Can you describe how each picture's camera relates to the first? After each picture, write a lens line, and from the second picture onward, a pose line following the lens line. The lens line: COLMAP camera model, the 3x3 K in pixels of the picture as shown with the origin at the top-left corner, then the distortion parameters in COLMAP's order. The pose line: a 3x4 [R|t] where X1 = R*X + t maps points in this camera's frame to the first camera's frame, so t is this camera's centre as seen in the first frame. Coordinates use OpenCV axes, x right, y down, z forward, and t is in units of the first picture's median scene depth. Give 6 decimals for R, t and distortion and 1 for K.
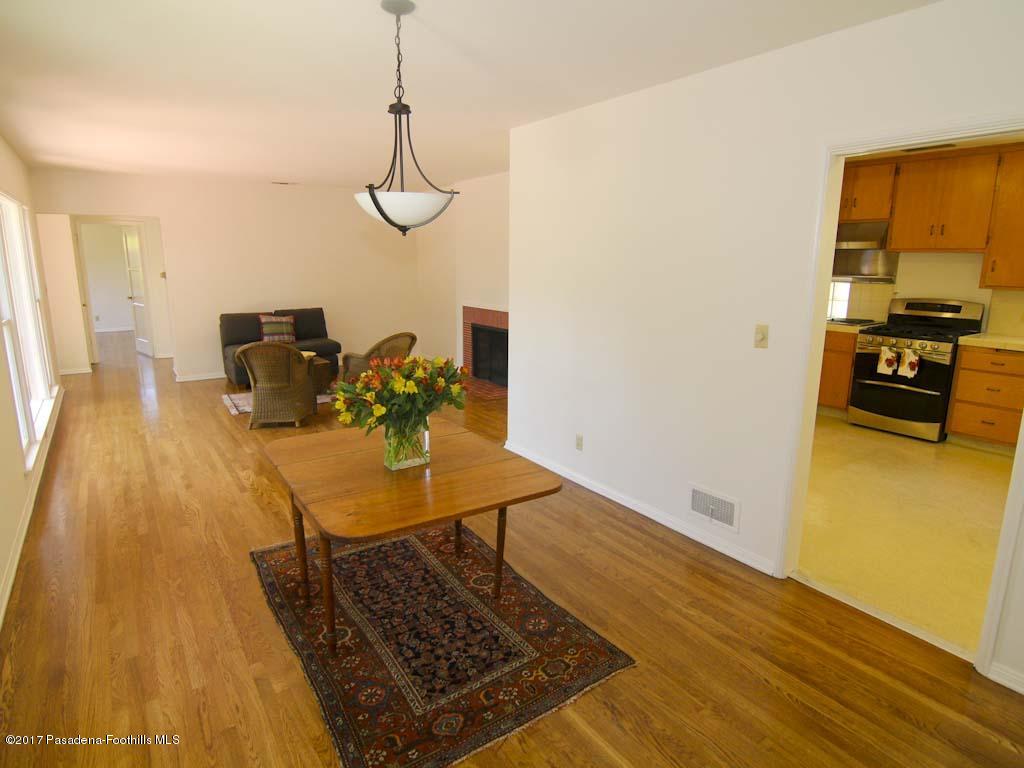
lens RADIAL K [[588.2, 0, 513.0], [0, 588.2, 385.9], [0, 0, 1]] dist [-0.003164, -0.008133]
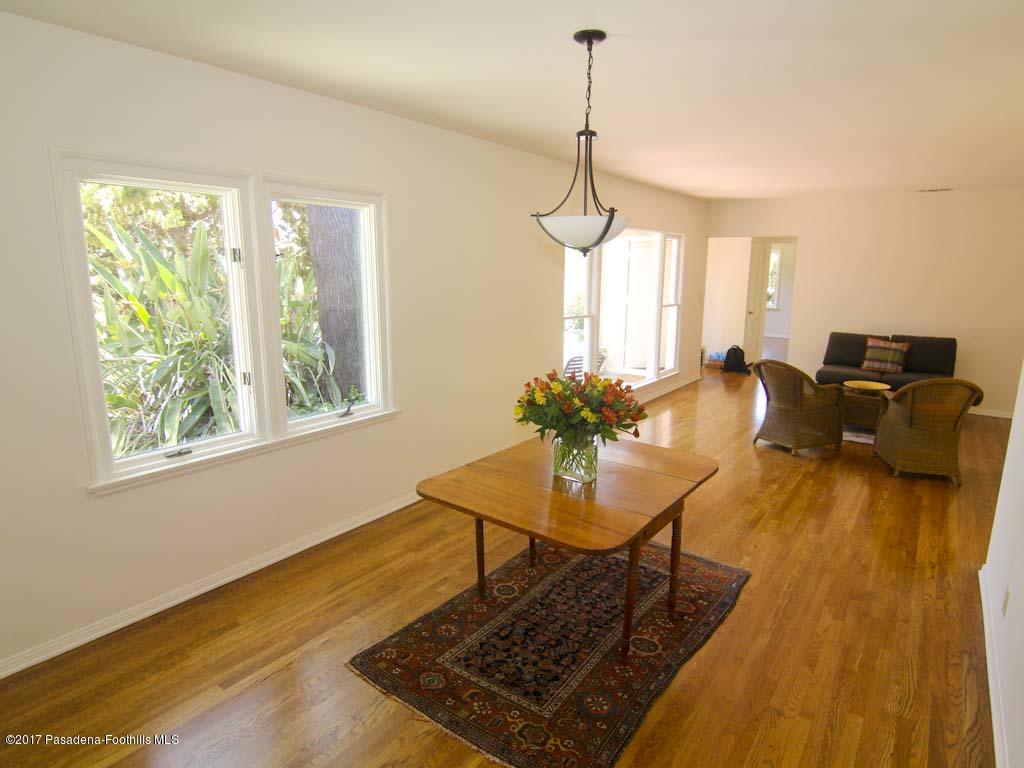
lens RADIAL K [[588.2, 0, 513.9], [0, 588.2, 374.3], [0, 0, 1]] dist [-0.003164, -0.008133]
pose [[0.327967, 0.169090, -0.929433, 0.706810], [-0.210428, 0.972208, 0.102619, -0.121632], [0.920955, 0.161923, 0.354434, 0.501704]]
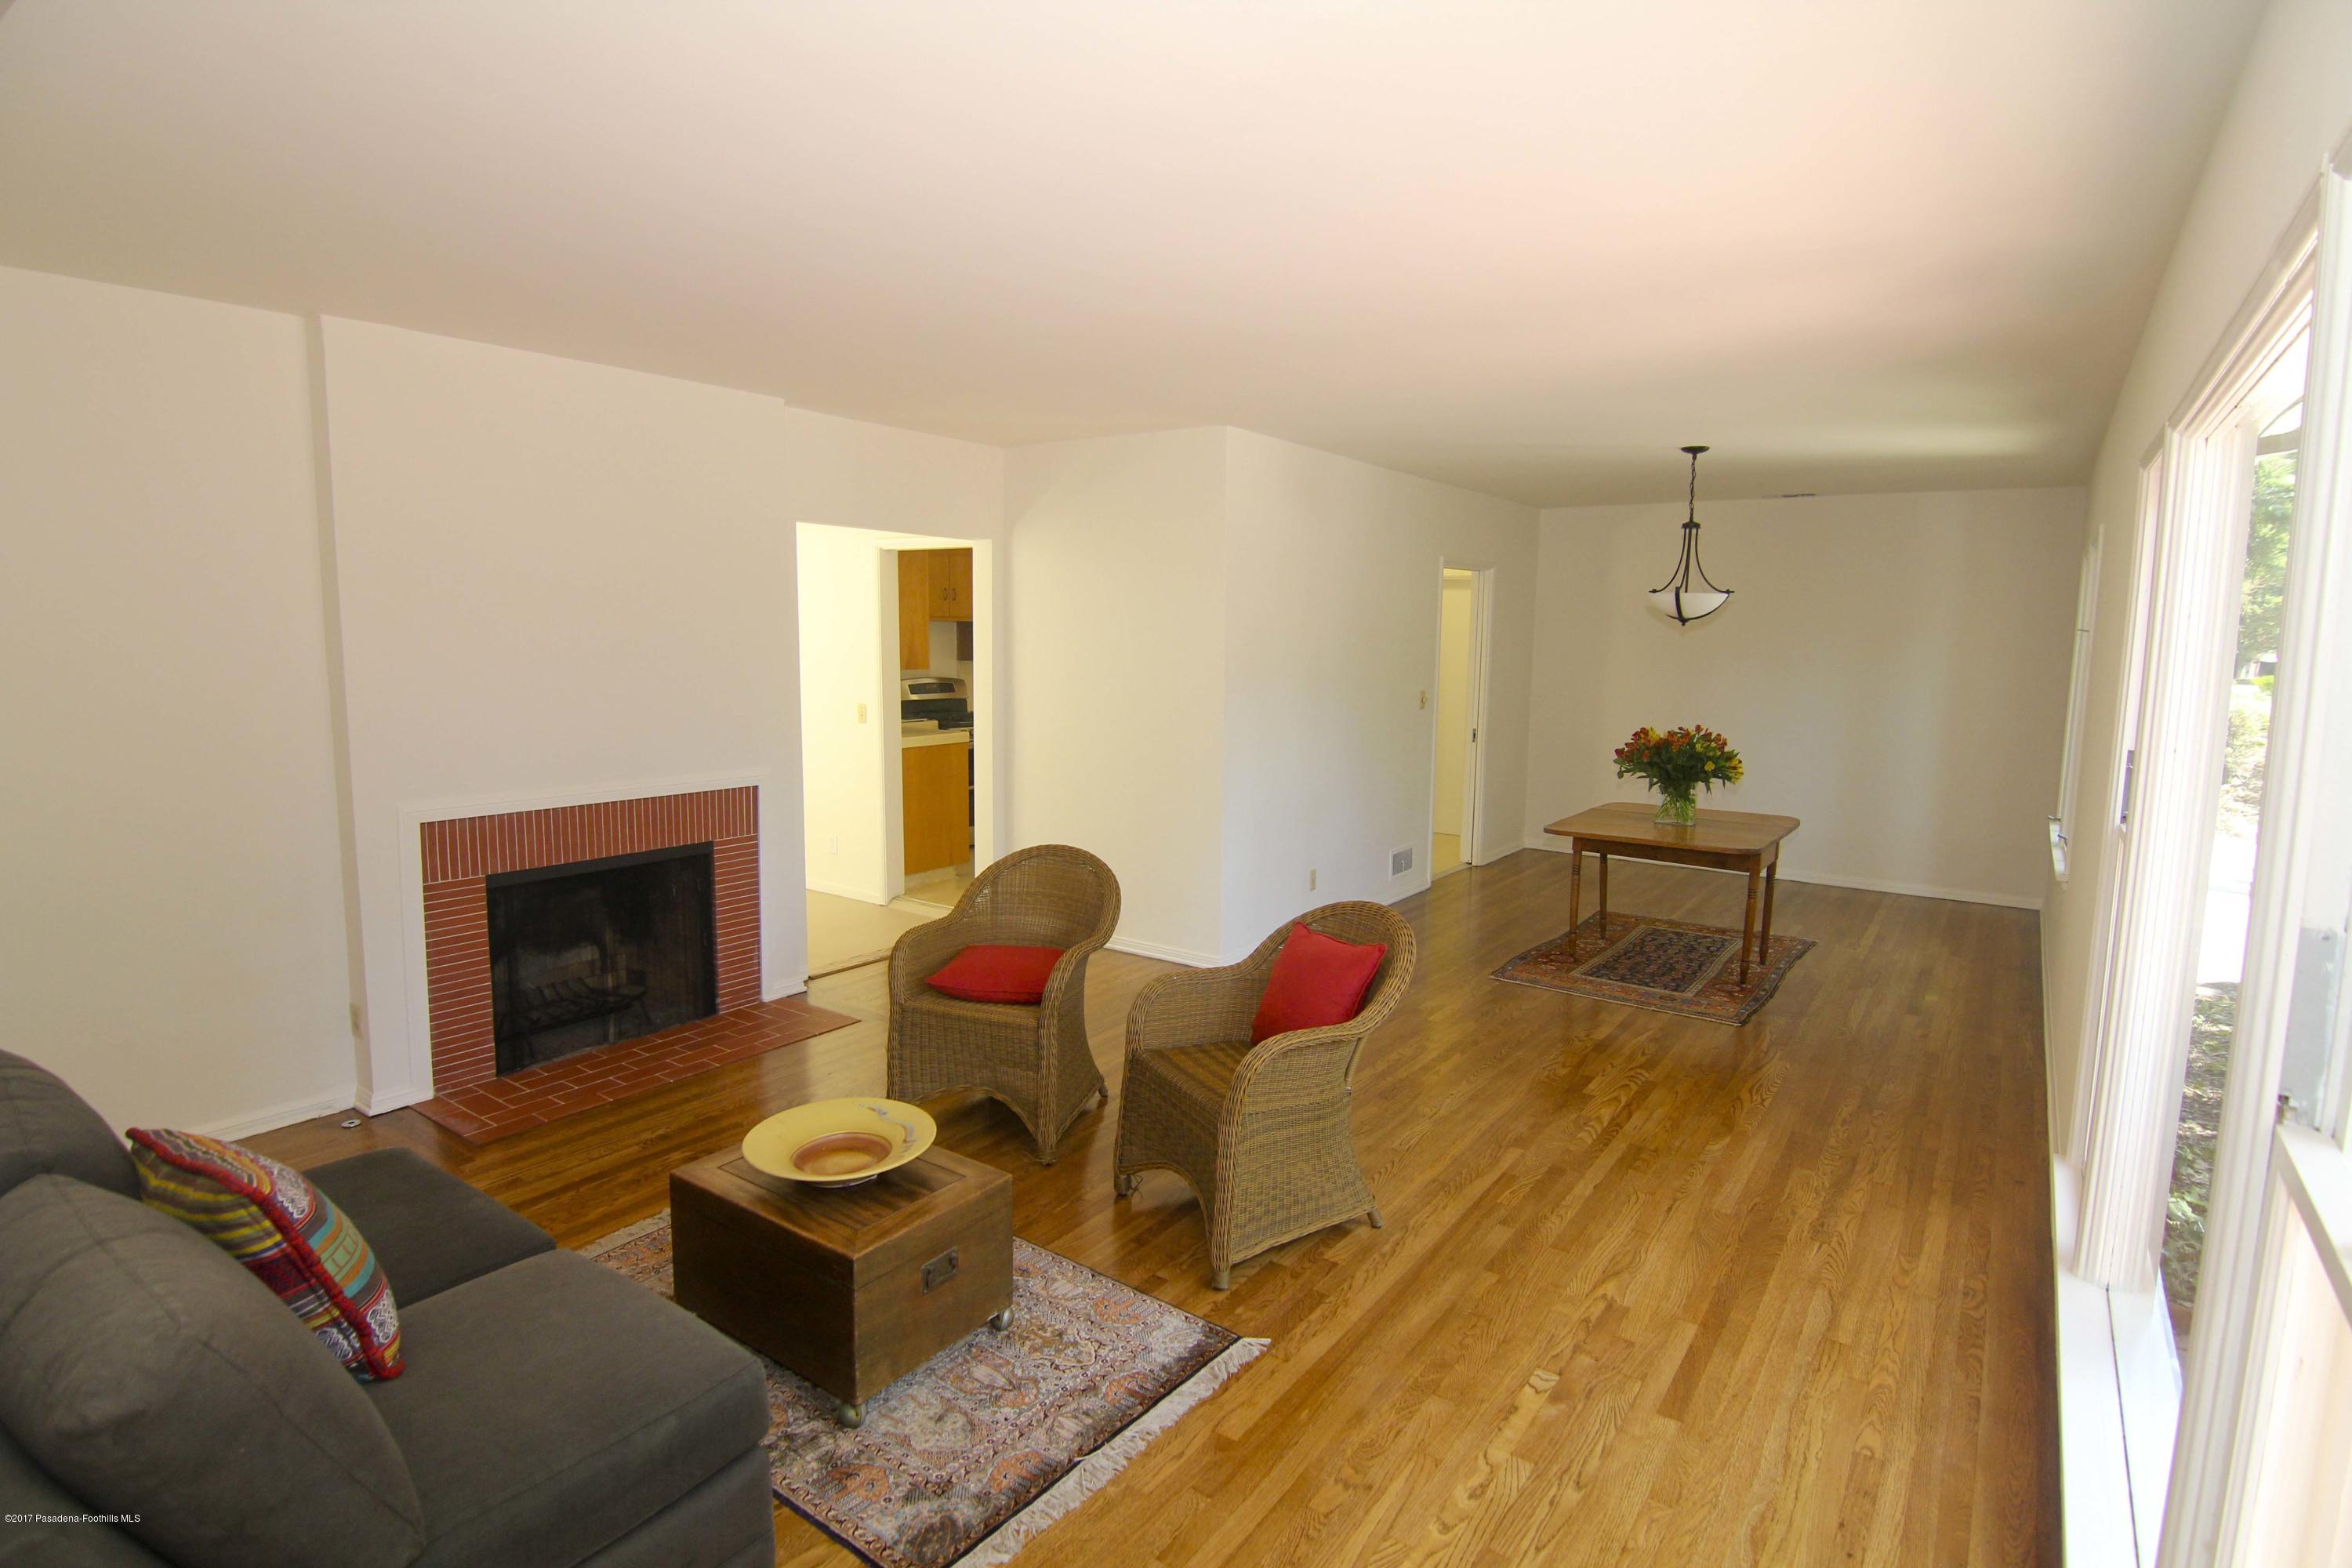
lens RADIAL K [[1198.6, 0, 1172.3], [0, 1198.6, 772.0], [0, 0, 1]] dist [-0.020301, -0.000650]
pose [[-0.343526, -0.121965, 0.931190, -1.988690], [0.185139, 0.963279, 0.194468, -0.591853], [-0.920714, 0.239204, -0.308331, 2.590621]]
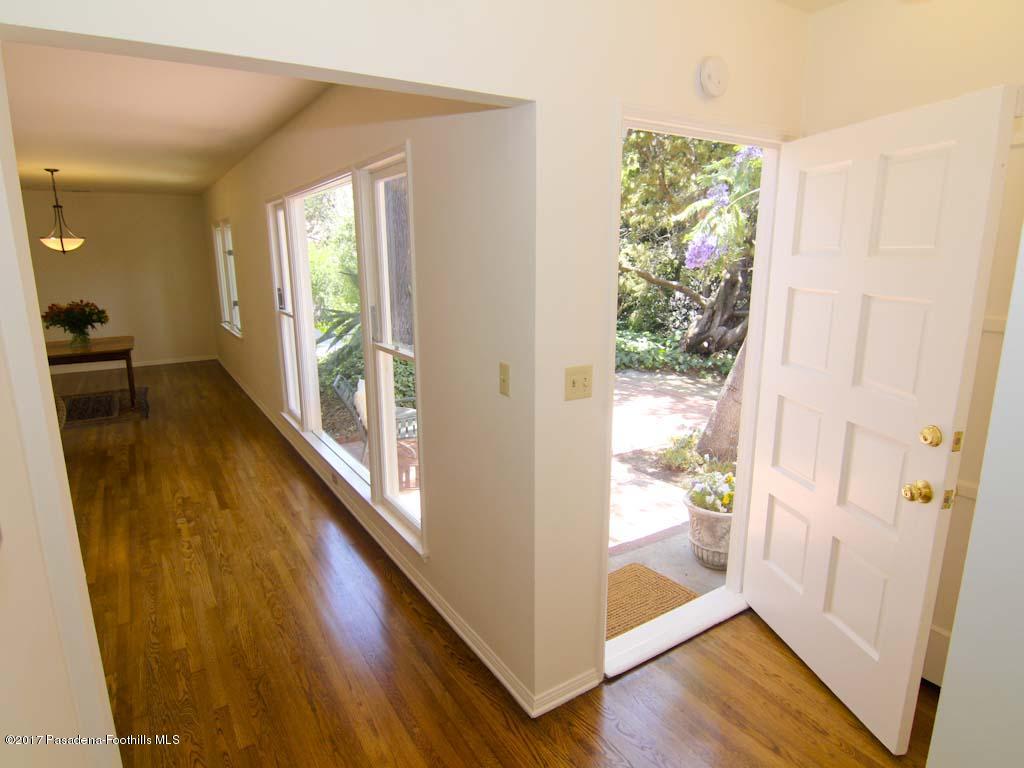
lens RADIAL K [[588.2, 0, 507.7], [0, 588.2, 380.7], [0, 0, 1]] dist [-0.003164, -0.008133]
pose [[-0.999481, -0.002718, 0.032108, -2.061052], [0.010876, 0.909506, 0.415548, -0.736028], [-0.030332, 0.415681, -0.909004, 3.236340]]
